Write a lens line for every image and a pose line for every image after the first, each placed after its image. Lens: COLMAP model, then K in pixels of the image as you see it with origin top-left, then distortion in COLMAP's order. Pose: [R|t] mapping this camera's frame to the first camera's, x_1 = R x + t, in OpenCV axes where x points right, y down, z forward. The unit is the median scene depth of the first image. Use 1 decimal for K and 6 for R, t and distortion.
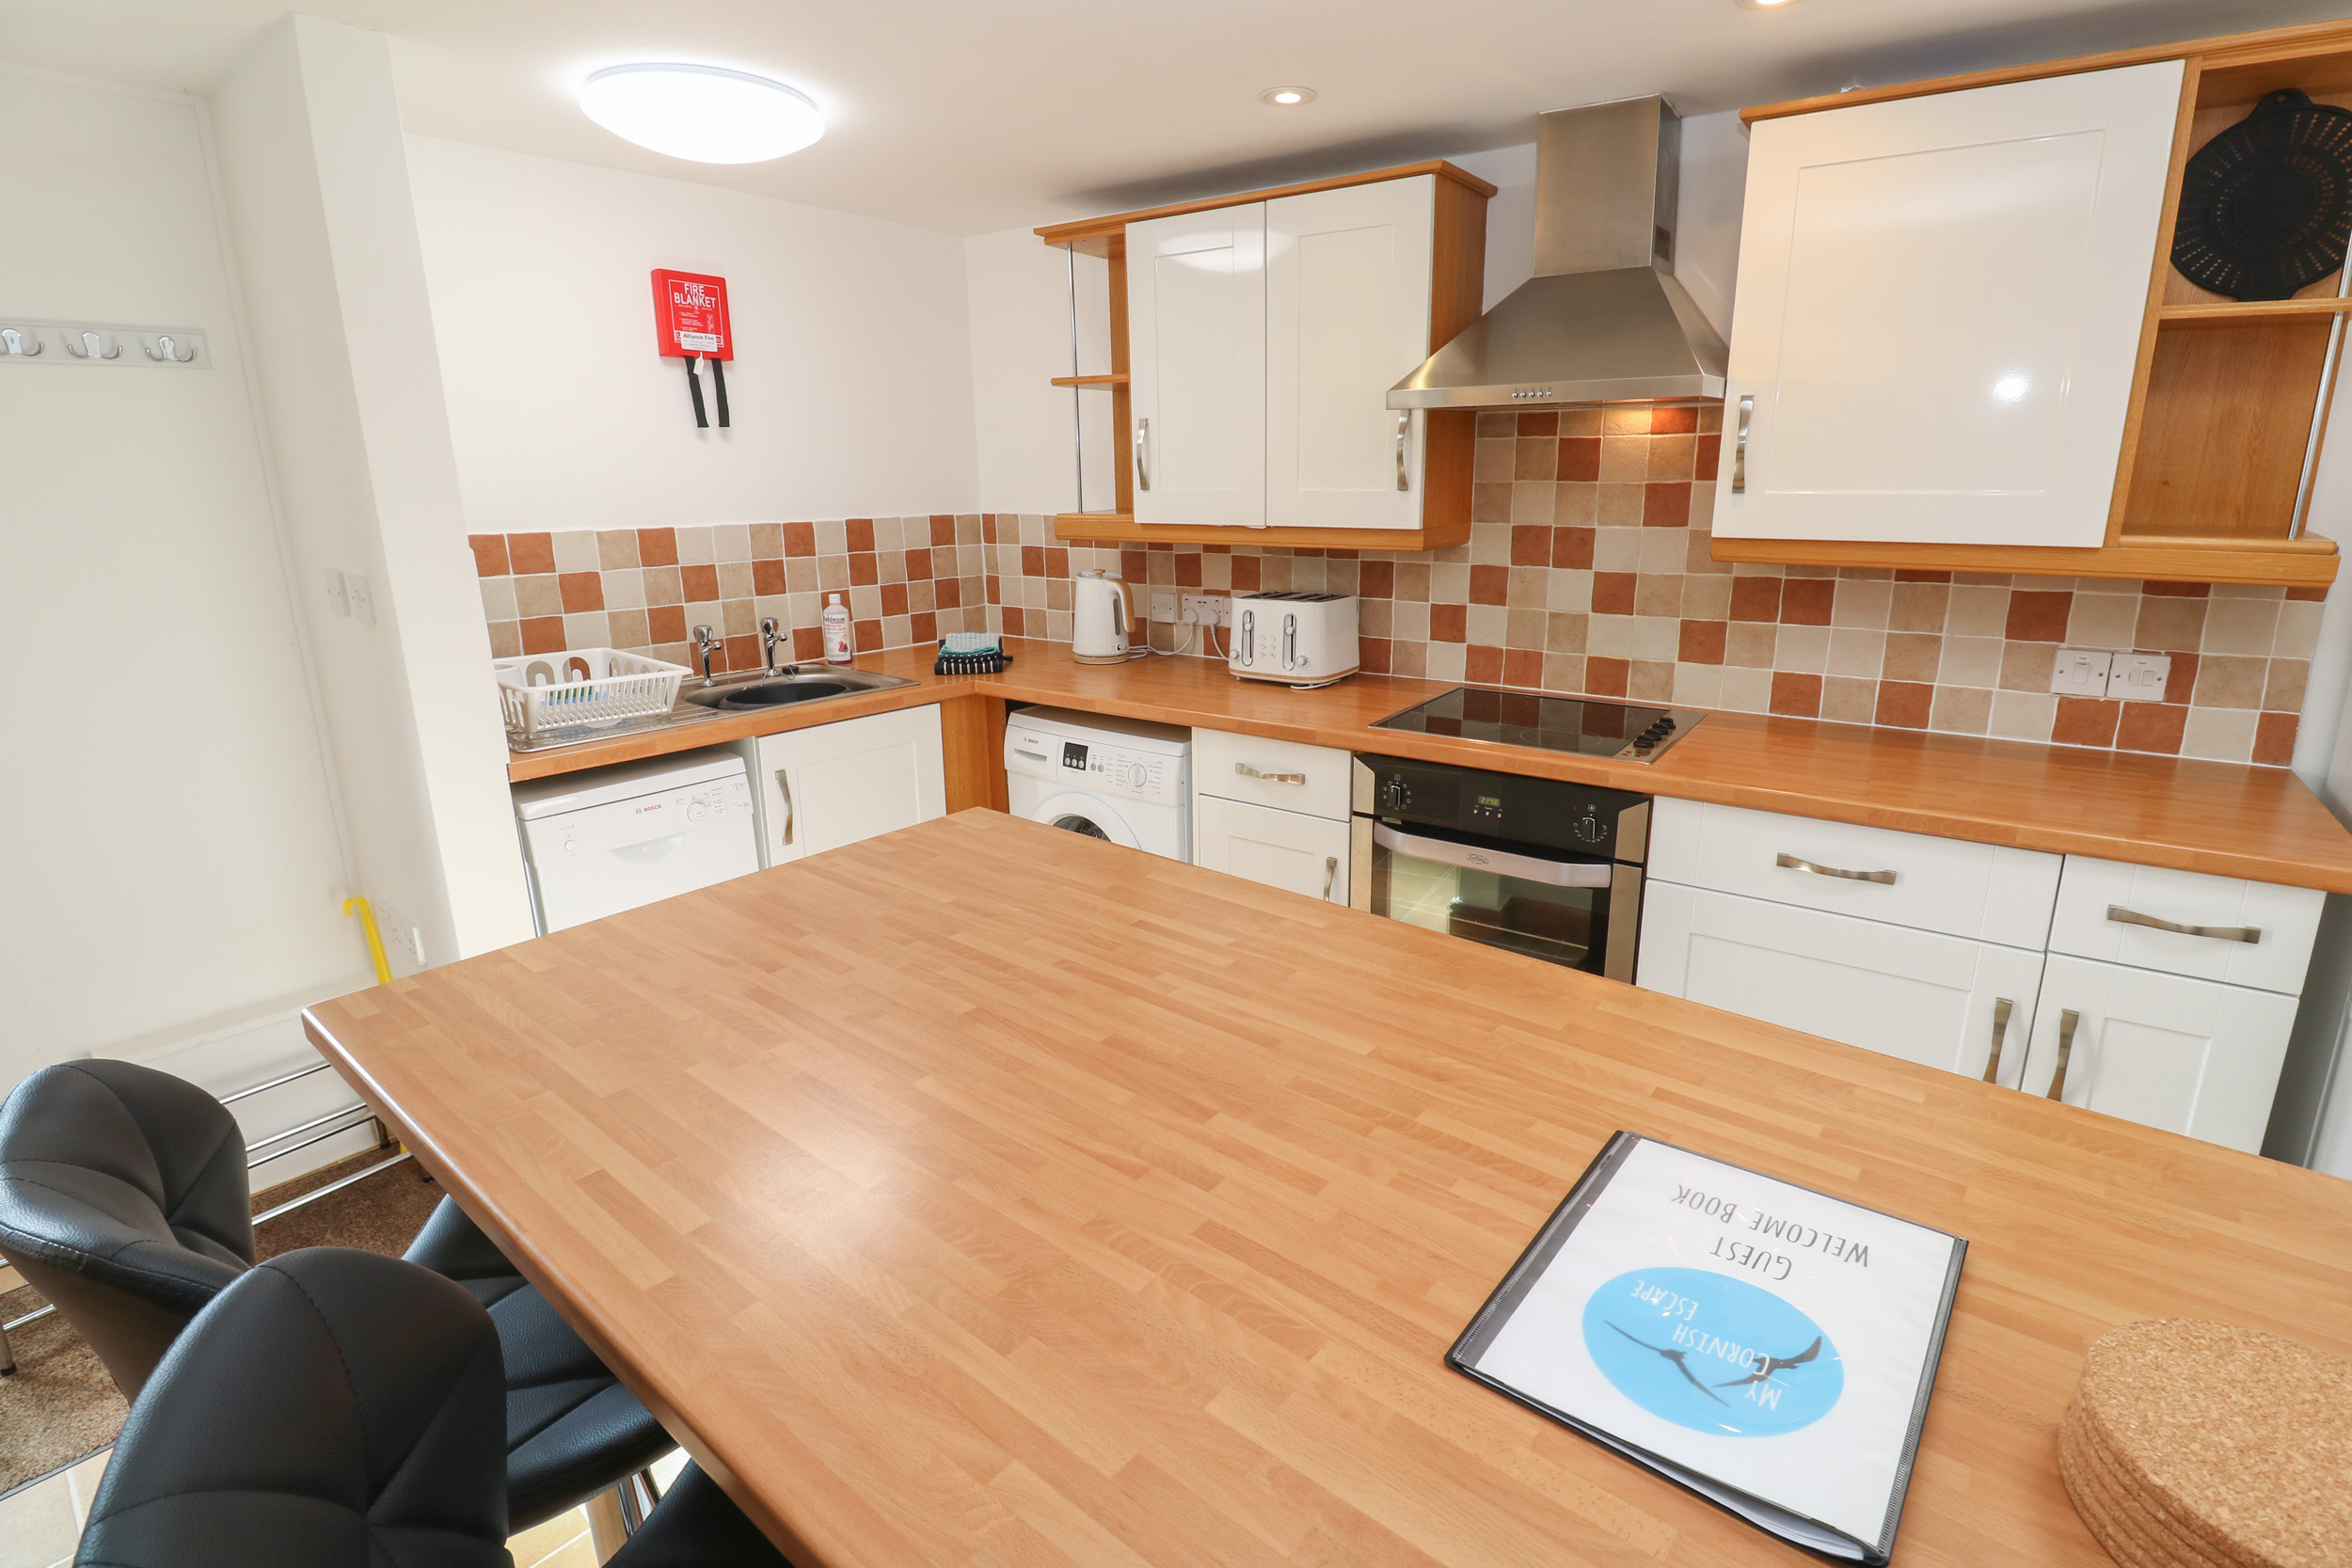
lens RADIAL K [[1091.4, 0, 1176.3], [0, 1091.4, 750.4], [0, 0, 1]] dist [0.012273, -0.019738]
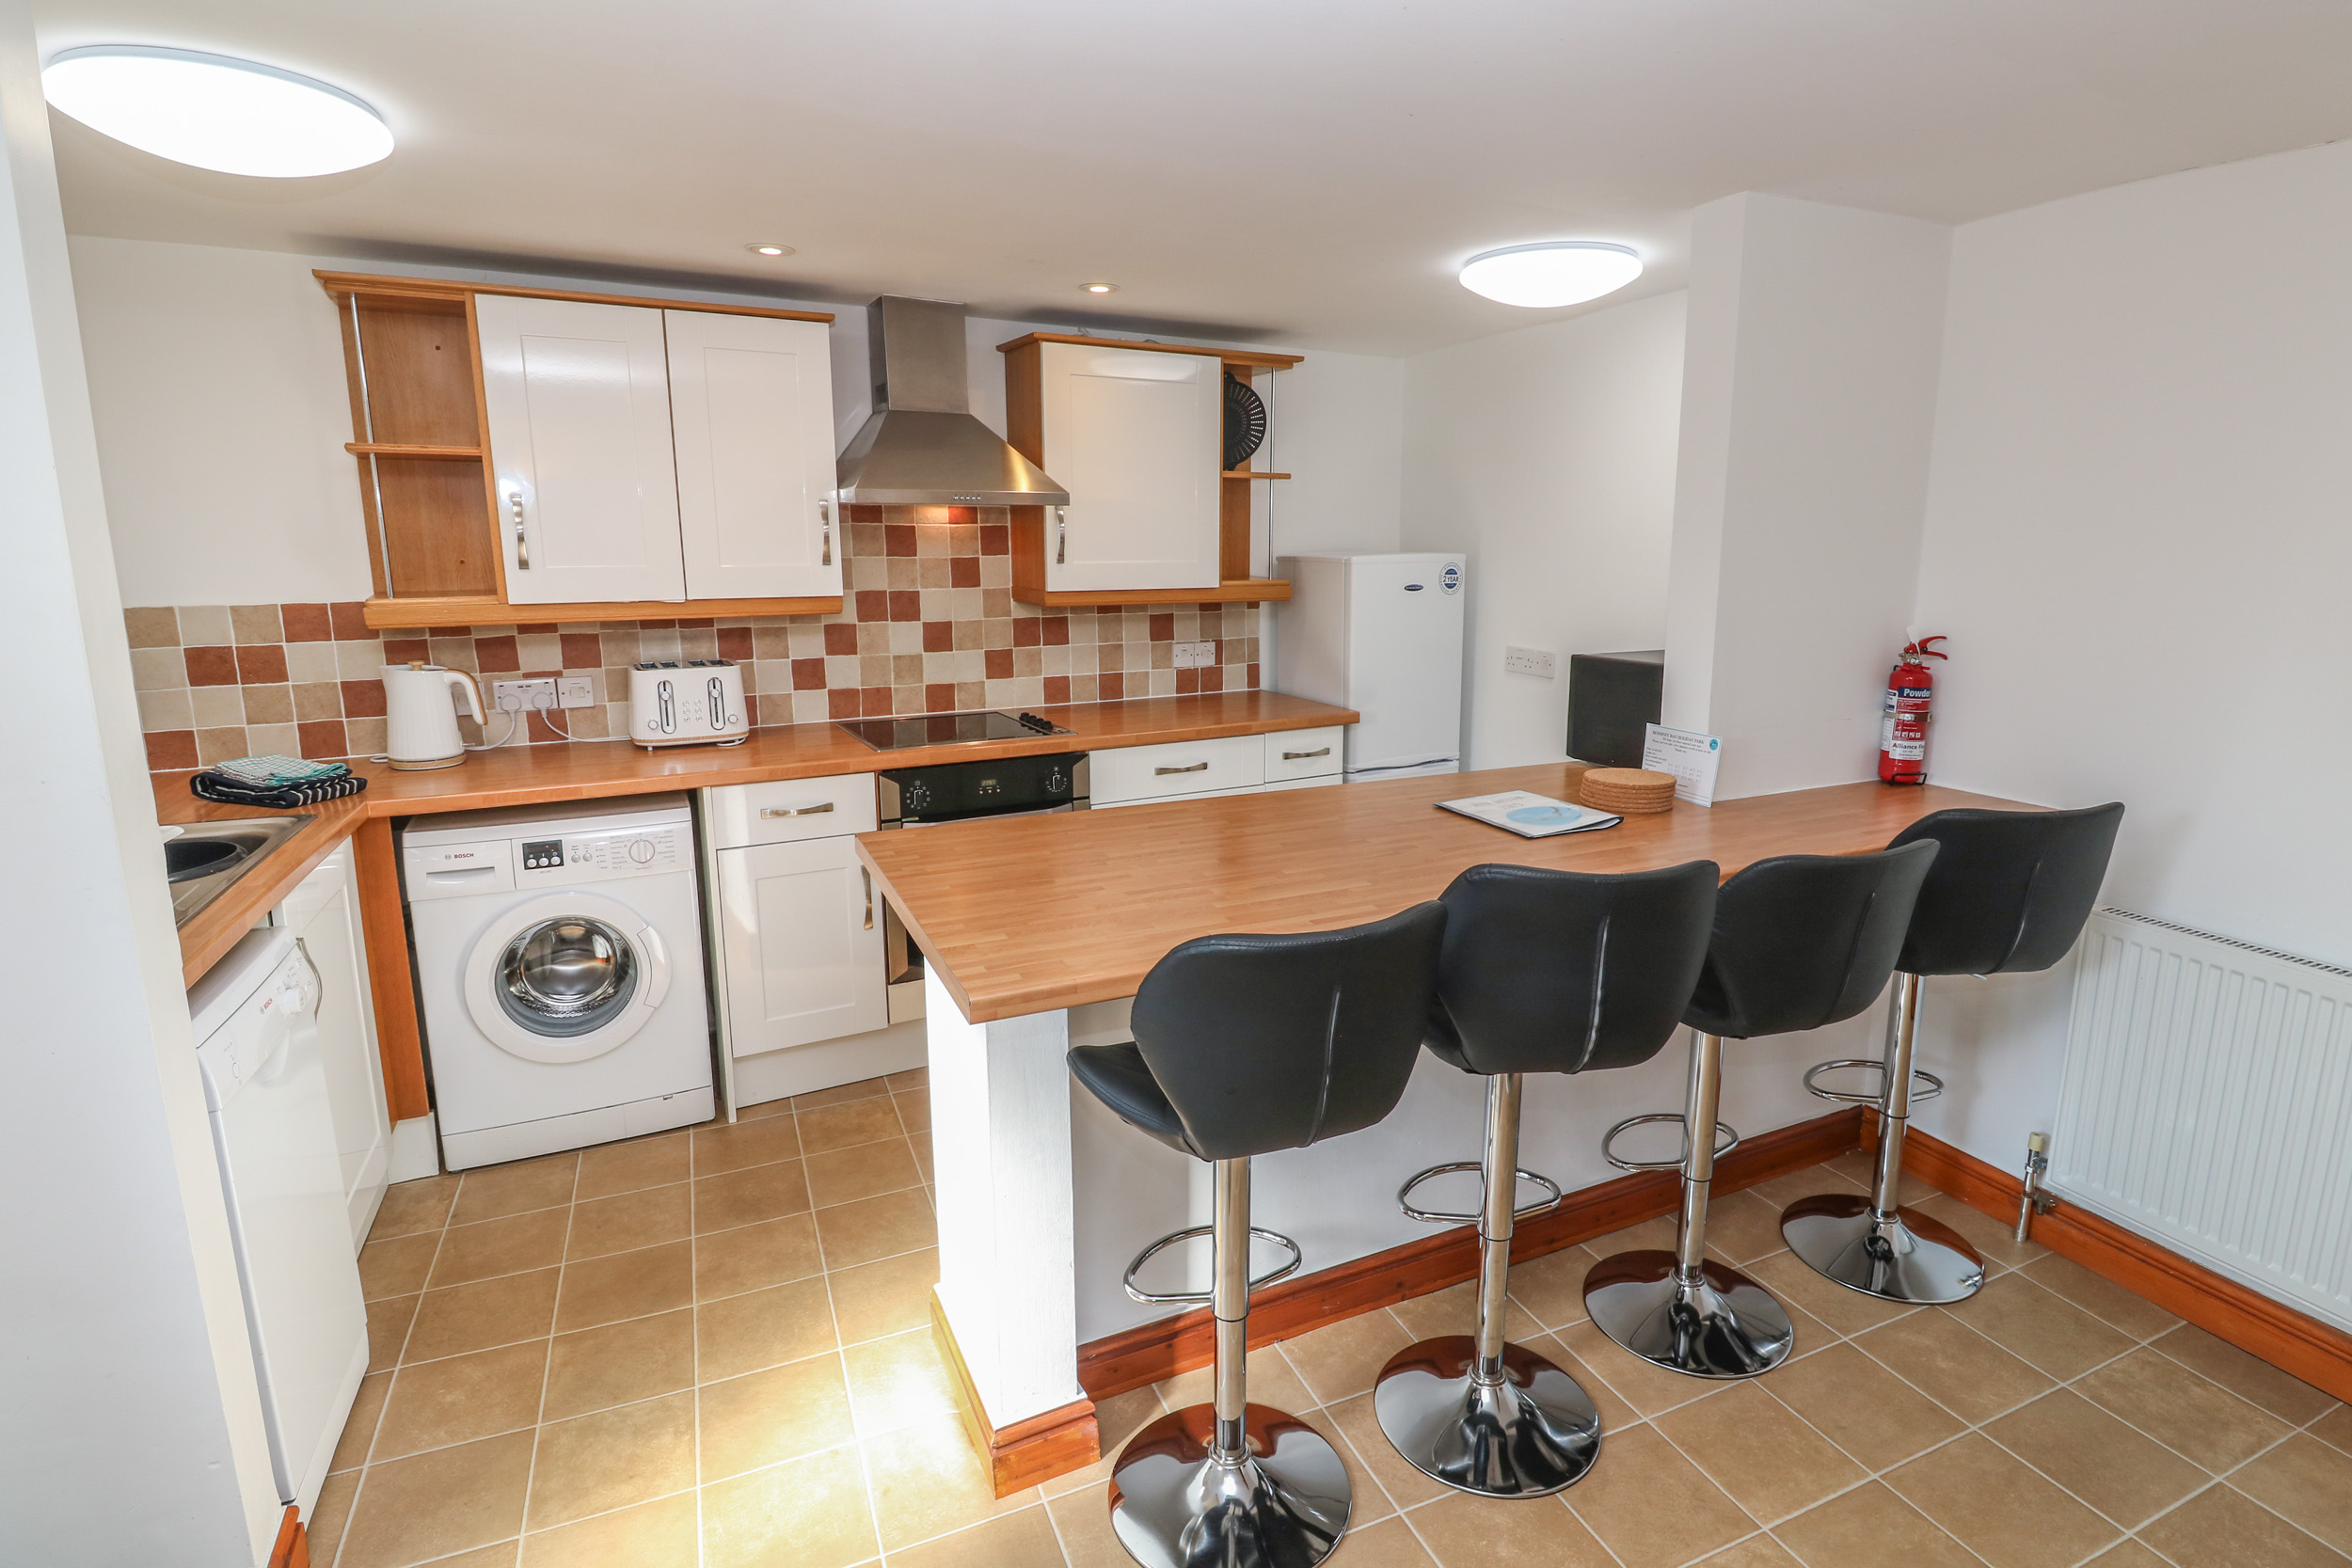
lens RADIAL K [[1170.1, 0, 1176.0], [0, 1170.1, 784.0], [0, 0, 1]] dist [0.001530, -0.038267]
pose [[0.448270, -0.175965, 0.876408, -0.780448], [0.216519, 0.972612, 0.084534, -0.022611], [-0.867279, 0.151865, 0.474093, 0.067754]]
